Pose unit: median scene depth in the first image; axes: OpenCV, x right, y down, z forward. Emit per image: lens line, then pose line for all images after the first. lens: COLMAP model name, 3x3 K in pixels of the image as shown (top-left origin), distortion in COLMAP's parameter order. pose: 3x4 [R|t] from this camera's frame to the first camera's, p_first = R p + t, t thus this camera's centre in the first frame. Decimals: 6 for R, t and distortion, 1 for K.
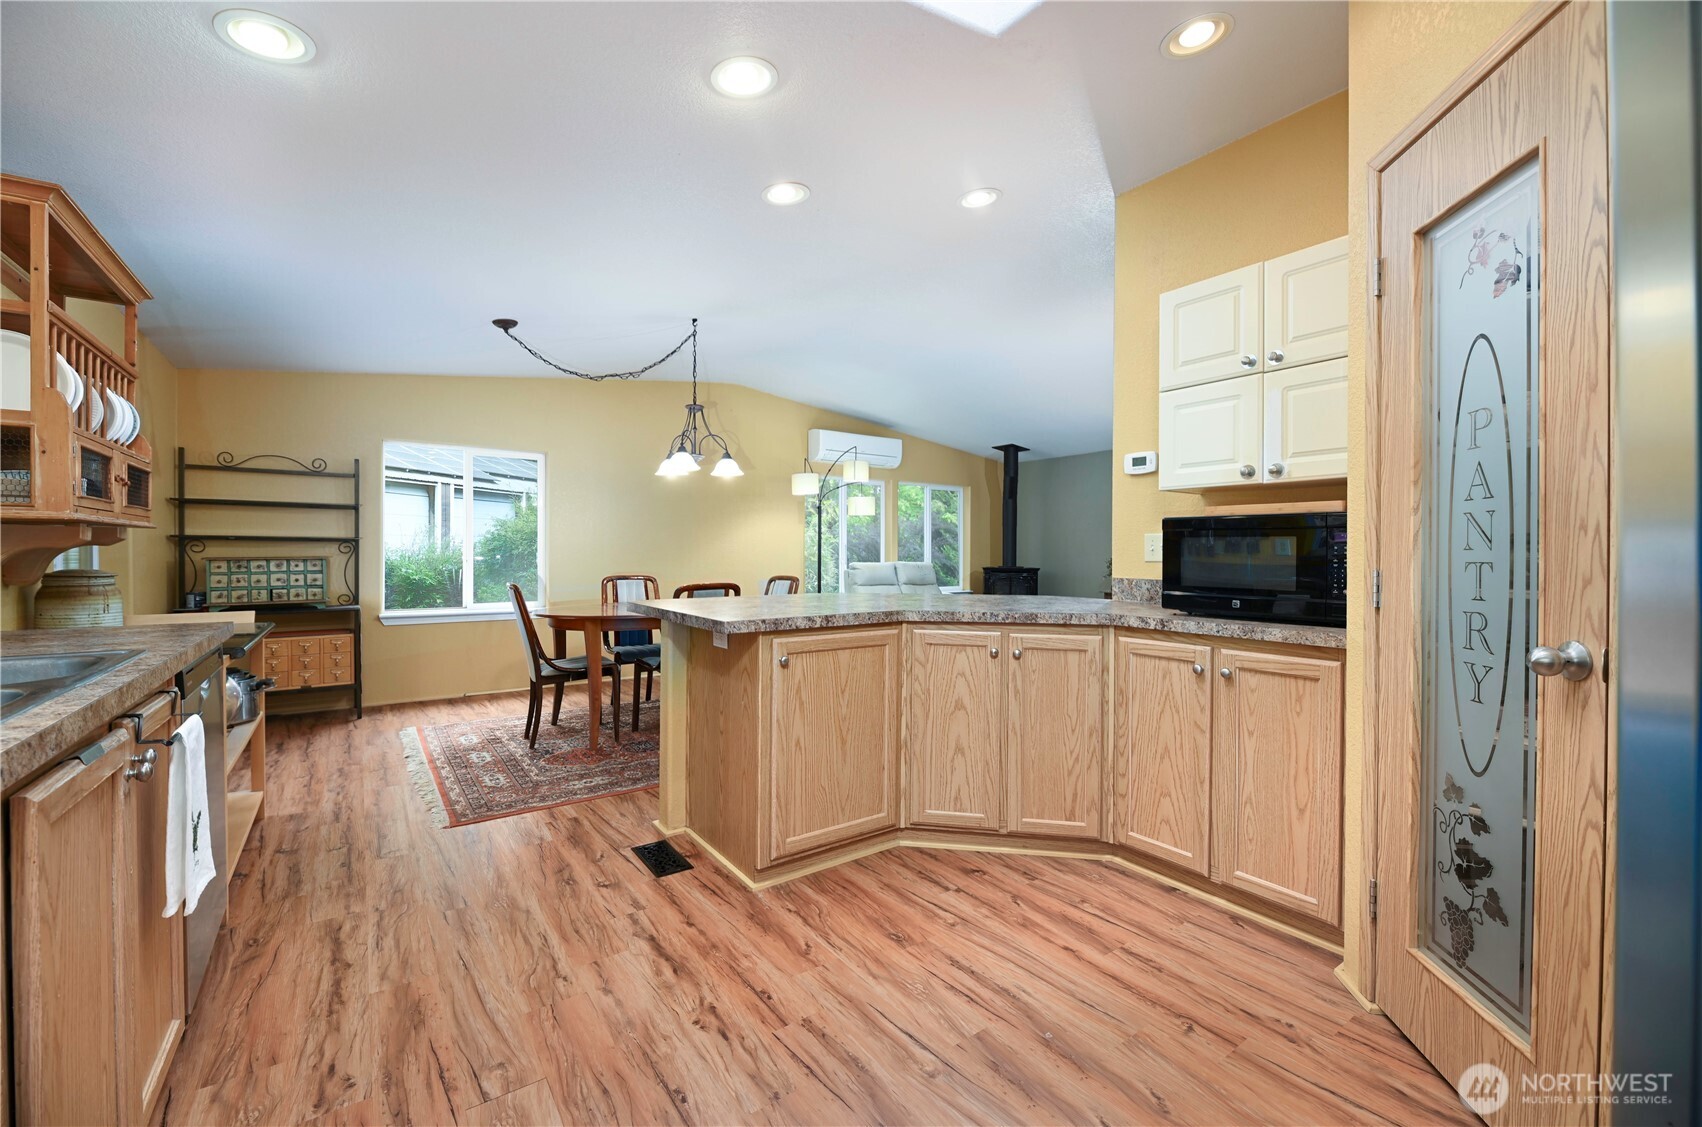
lens RADIAL K [[700.7, 0, 855.7], [0, 700.7, 557.5], [0, 0, 1]] dist [-0.002846, -0.002139]
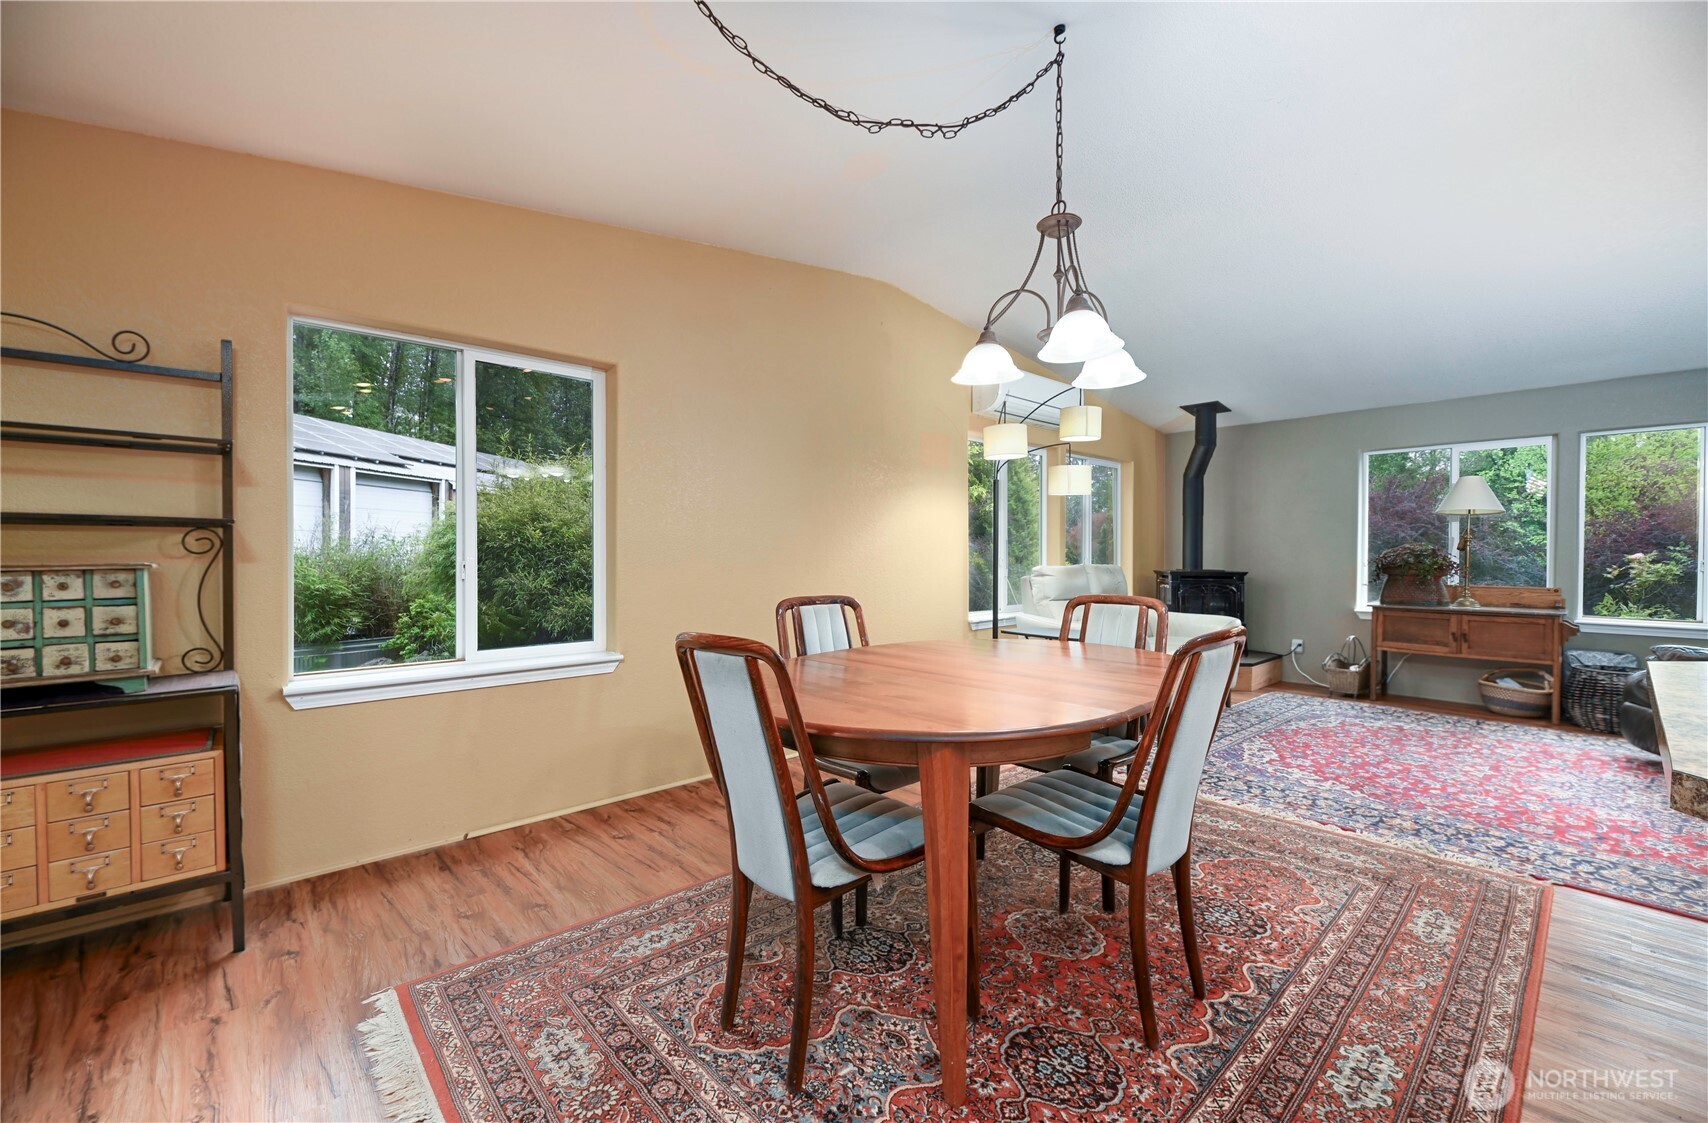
lens RADIAL K [[703.2, 0, 856.3], [0, 703.2, 560.3], [0, 0, 1]] dist [-0.002846, -0.002139]
pose [[0.993414, -0.002607, 0.114547, -0.395891], [0.002012, 0.999984, 0.005310, -0.004004], [-0.114559, -0.005044, 0.993404, 0.550699]]
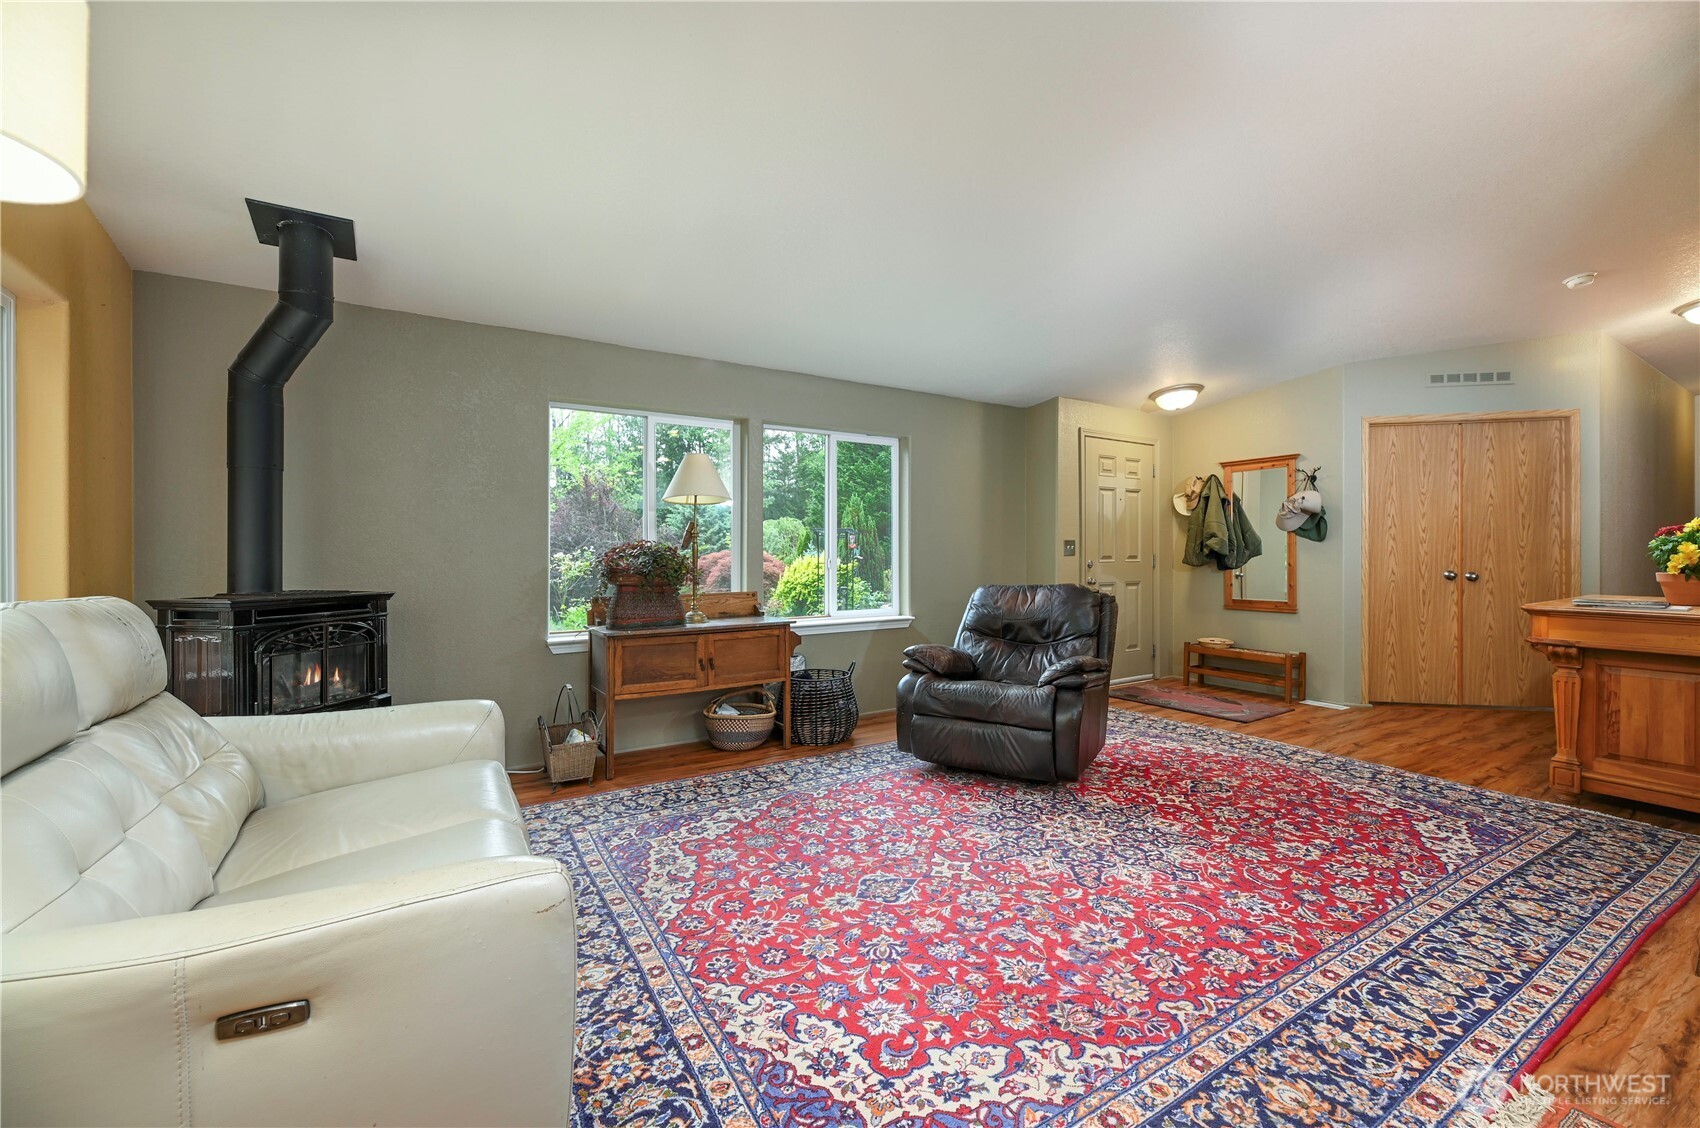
lens RADIAL K [[699.9, 0, 862.0], [0, 699.9, 551.9], [0, 0, 1]] dist [-0.002846, -0.002139]
pose [[0.042962, -0.005835, 0.999060, -0.163707], [0.006997, 0.999960, 0.005539, -0.012141], [-0.999052, 0.006752, 0.043001, 1.279462]]
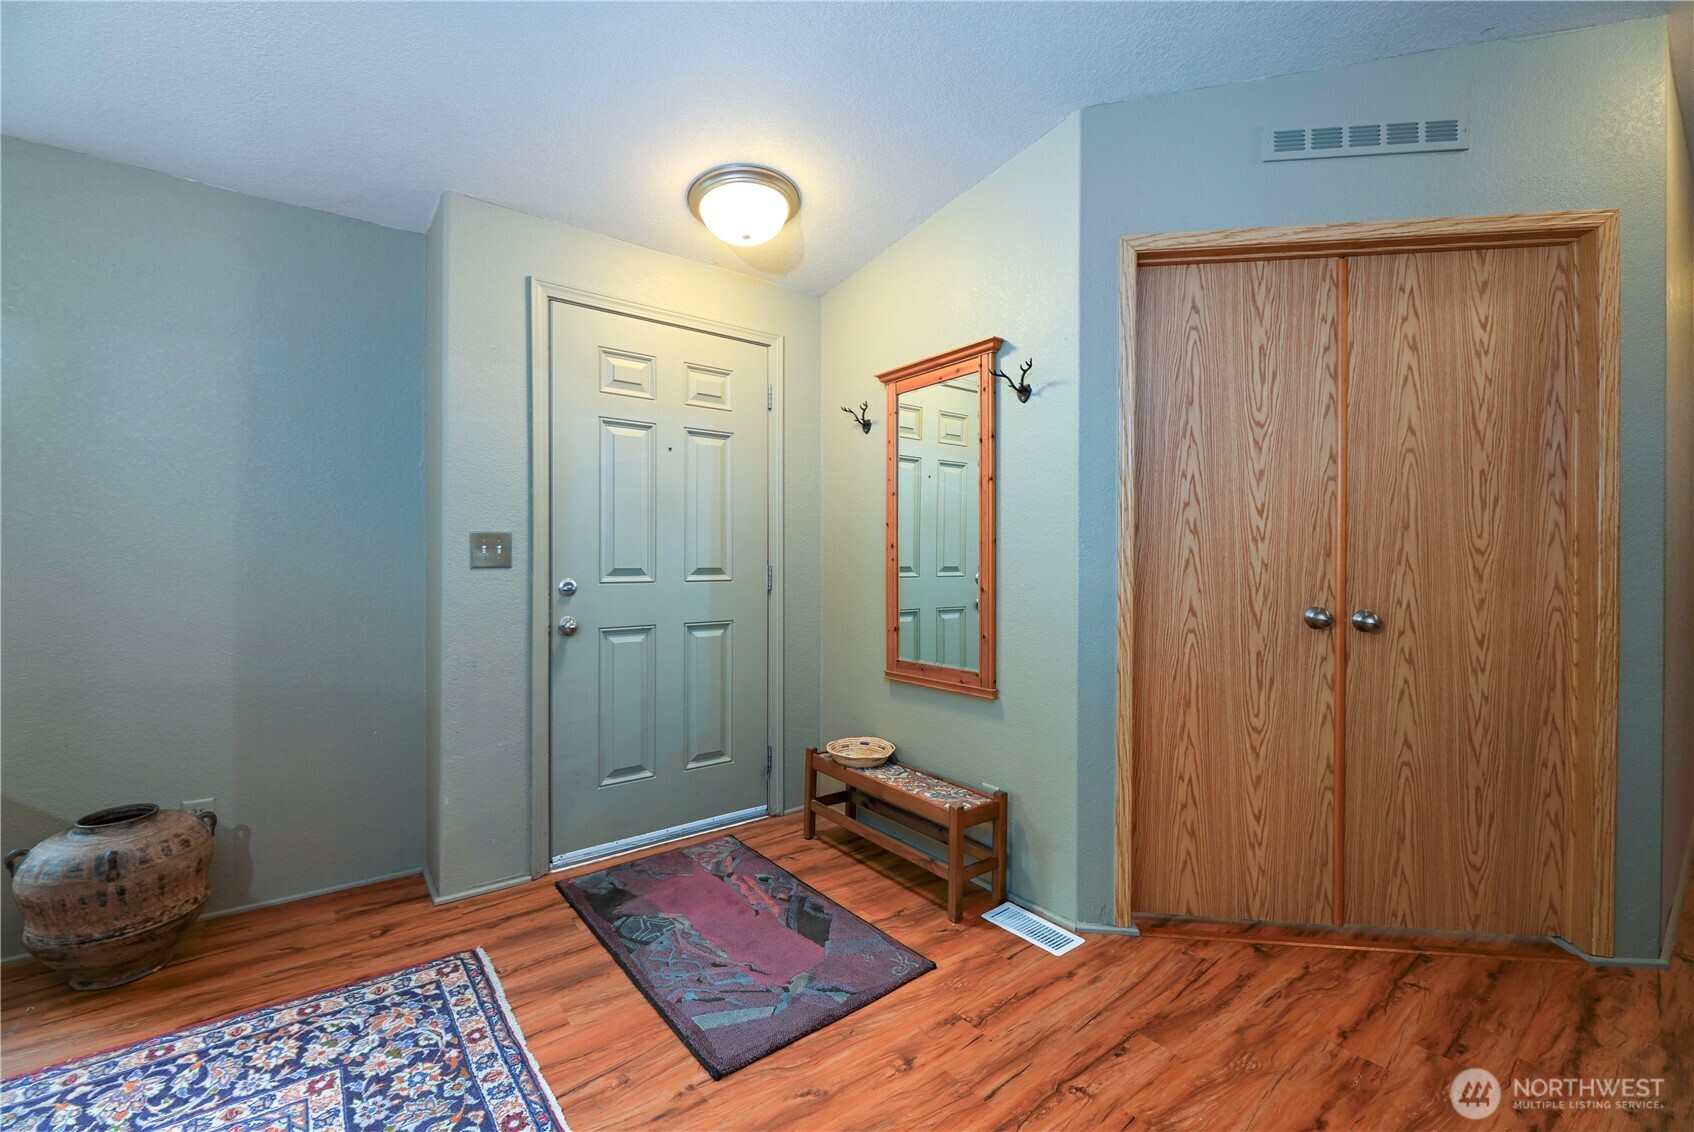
lens RADIAL K [[691.6, 0, 857.0], [0, 691.6, 562.0], [0, 0, 1]] dist [-0.003228, -0.001302]
pose [[-0.043398, -0.012205, 0.998983, 0.527179], [0.005167, 0.999909, 0.012440, -0.007053], [-0.999044, 0.005702, -0.043331, 0.729047]]
